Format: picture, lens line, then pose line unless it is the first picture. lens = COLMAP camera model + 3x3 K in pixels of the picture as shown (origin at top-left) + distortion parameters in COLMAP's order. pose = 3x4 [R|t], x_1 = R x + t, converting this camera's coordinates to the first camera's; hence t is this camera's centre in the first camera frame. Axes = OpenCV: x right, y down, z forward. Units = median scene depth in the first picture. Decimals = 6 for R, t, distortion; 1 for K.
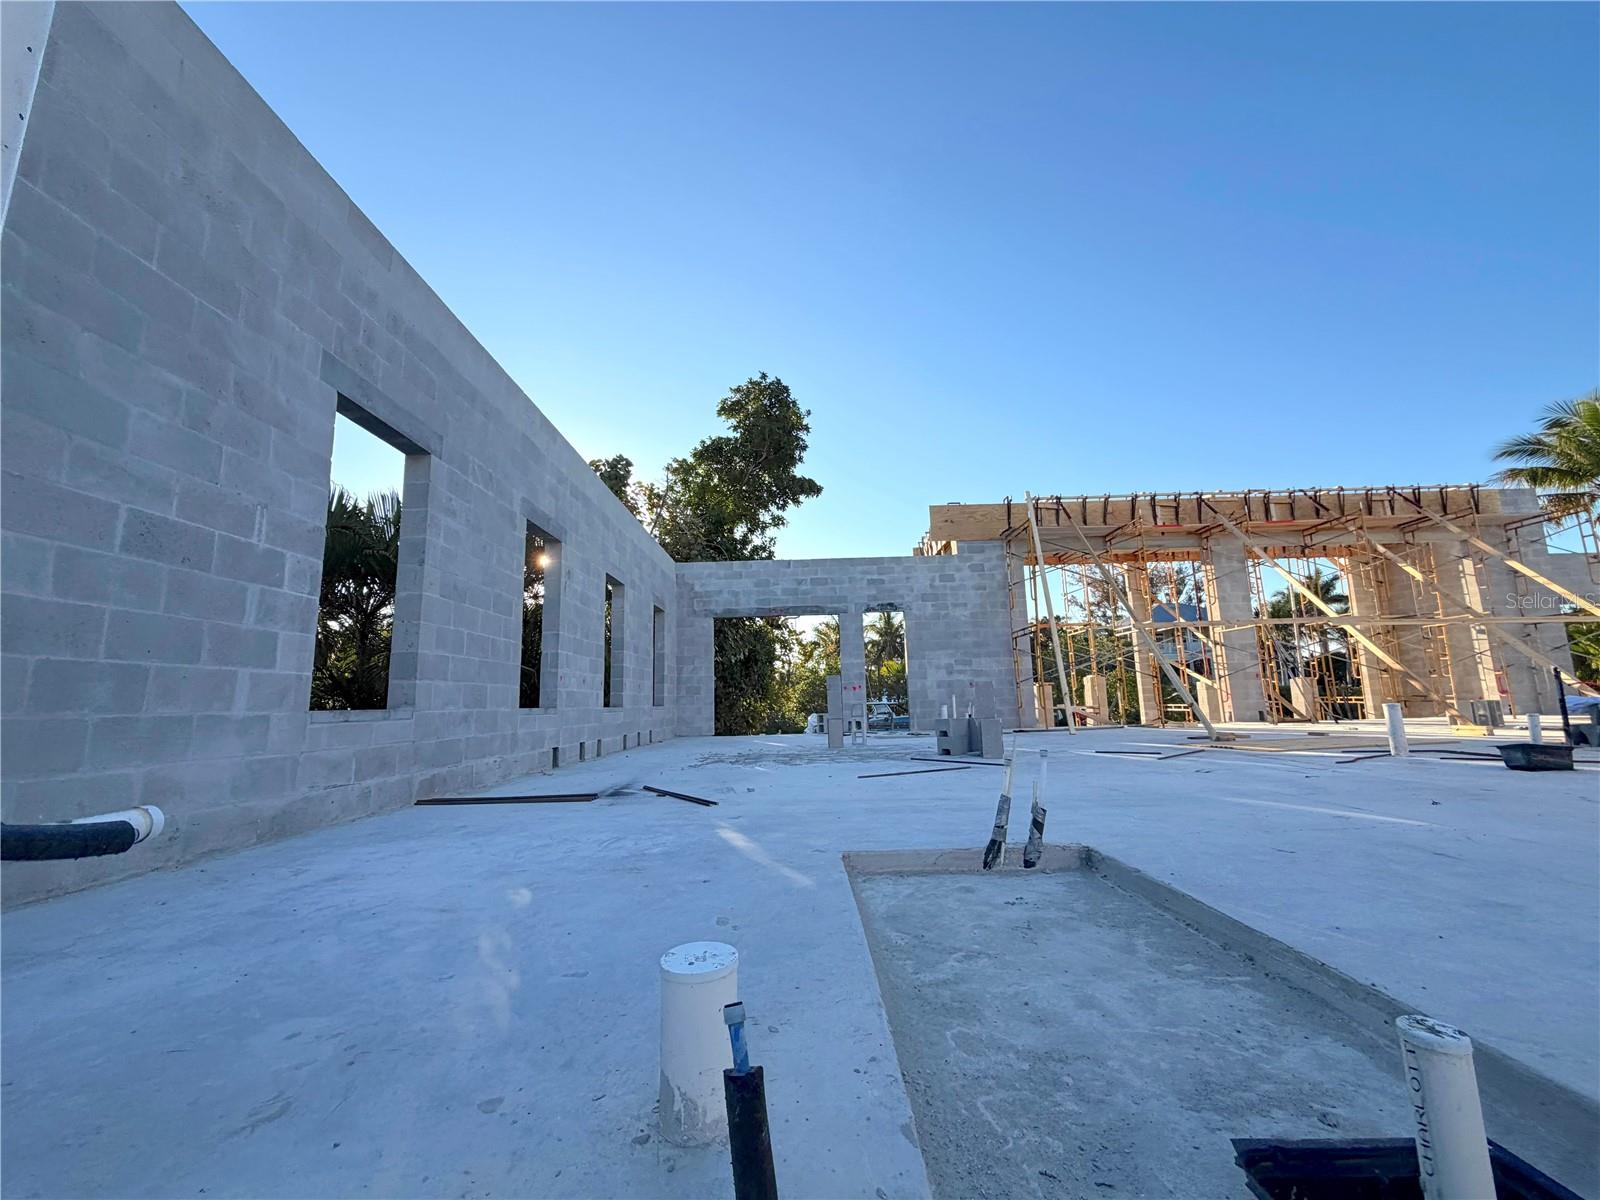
lens RADIAL K [[635.4, 0, 793.6], [0, 635.4, 601.8], [0, 0, 1]] dist [0.001217, -0.000148]
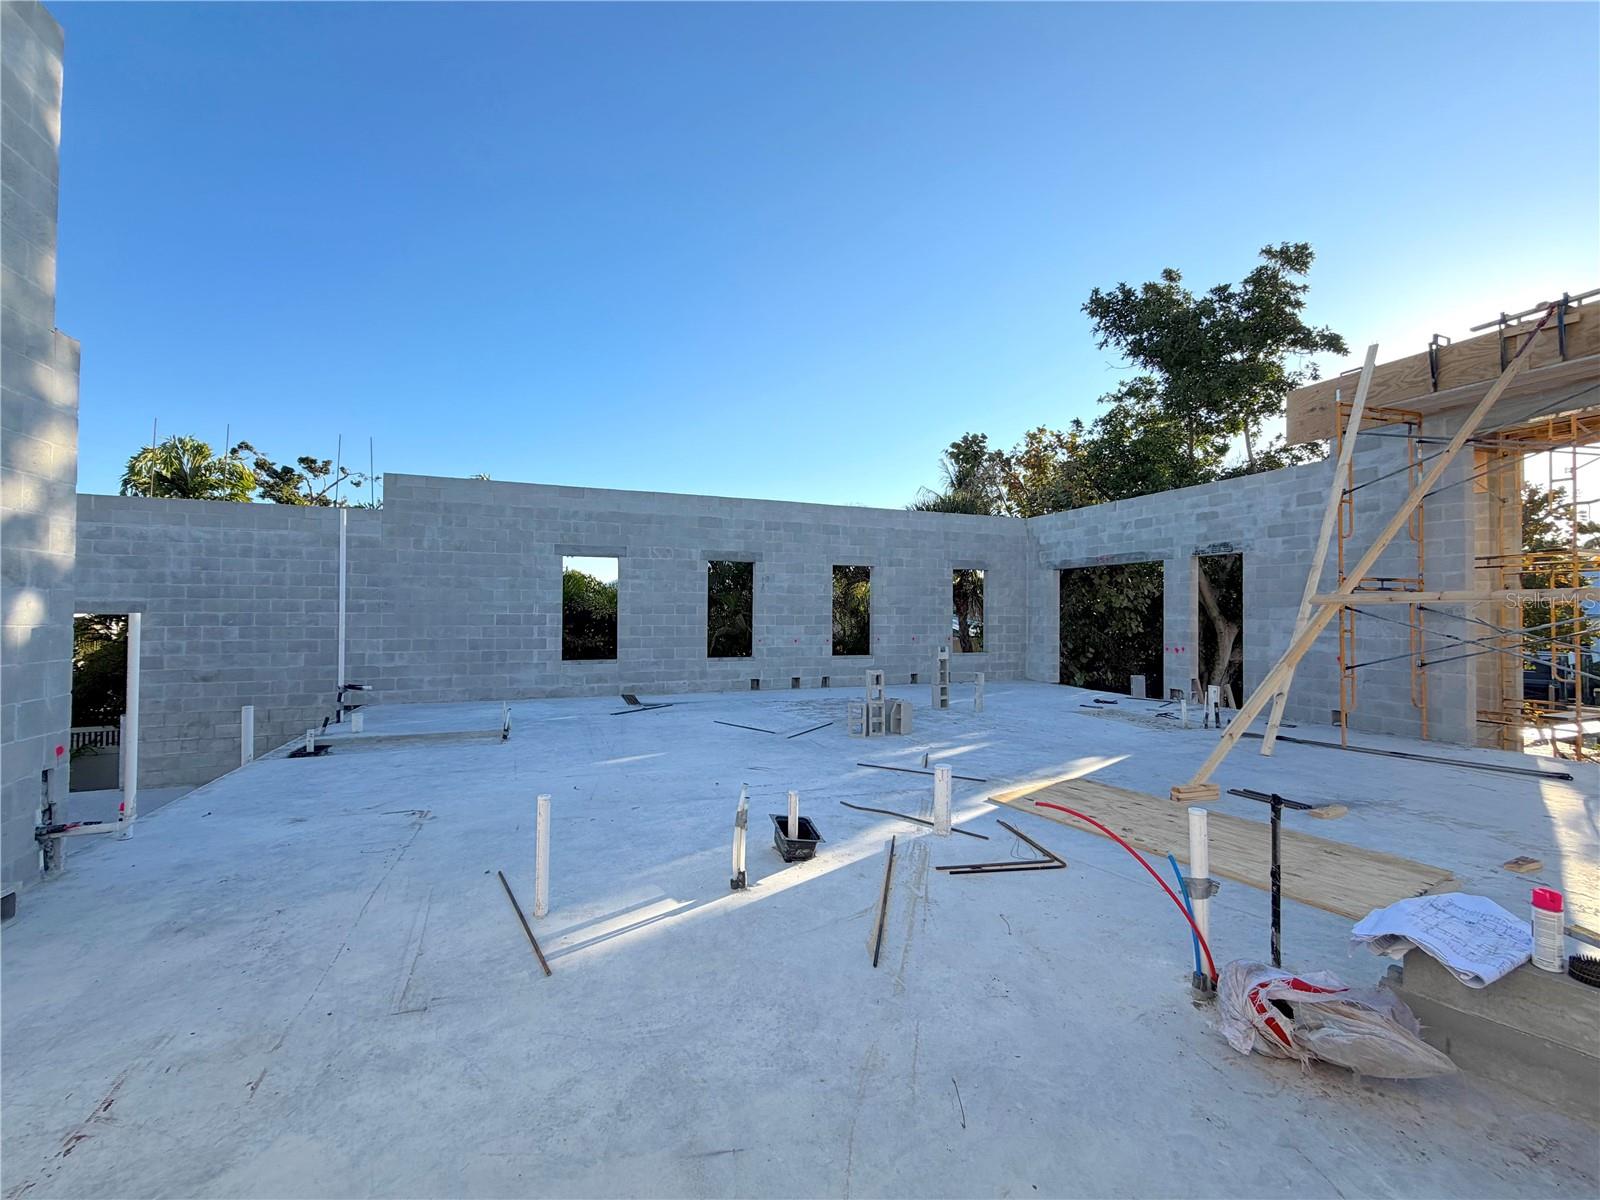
lens RADIAL K [[635.4, 0, 793.6], [0, 635.4, 601.8], [0, 0, 1]] dist [0.001217, -0.000148]
pose [[0.359950, 0.015305, -0.932846, 0.674283], [0.132301, 0.988924, 0.067274, -0.047298], [0.923544, -0.147632, 0.353938, 0.250024]]
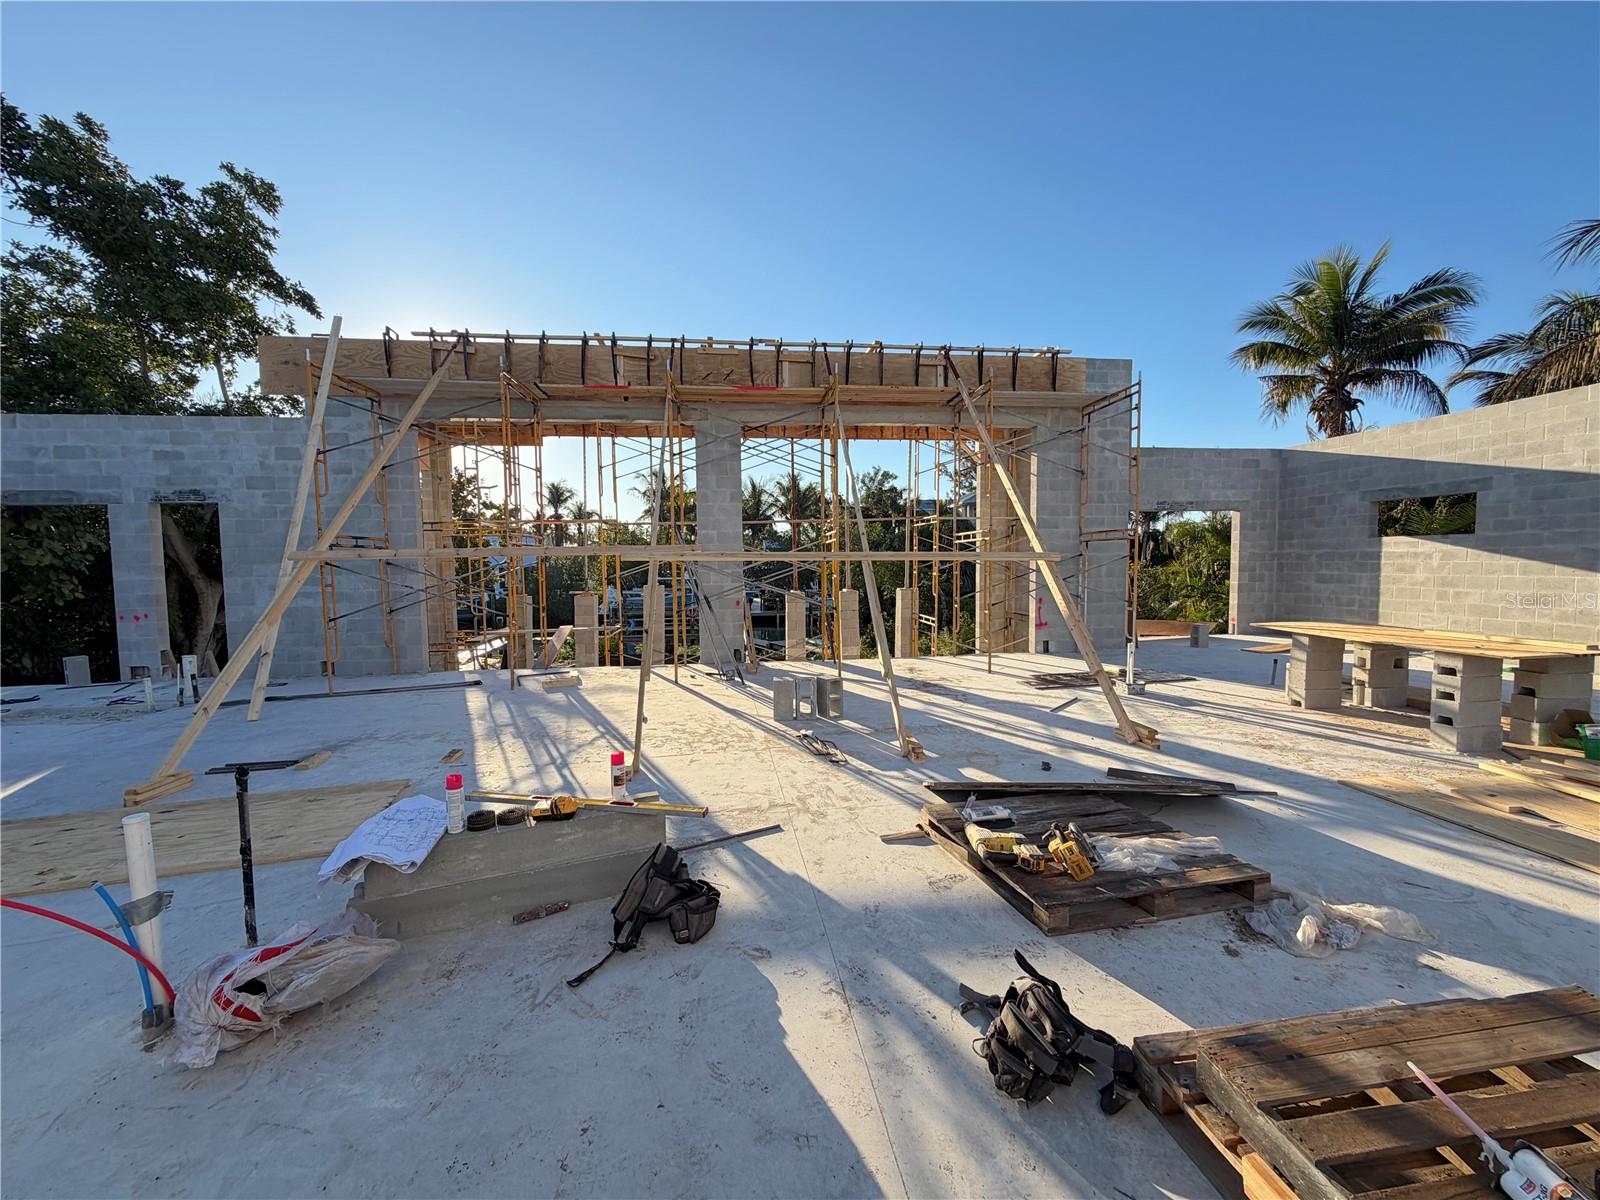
lens RADIAL K [[635.4, 0, 793.6], [0, 635.4, 601.8], [0, 0, 1]] dist [0.001217, -0.000148]
pose [[0.991244, 0.004731, 0.131958, 0.679092], [-0.033117, 0.976323, 0.213766, -0.045992], [-0.127822, -0.216264, 0.967931, 0.262257]]
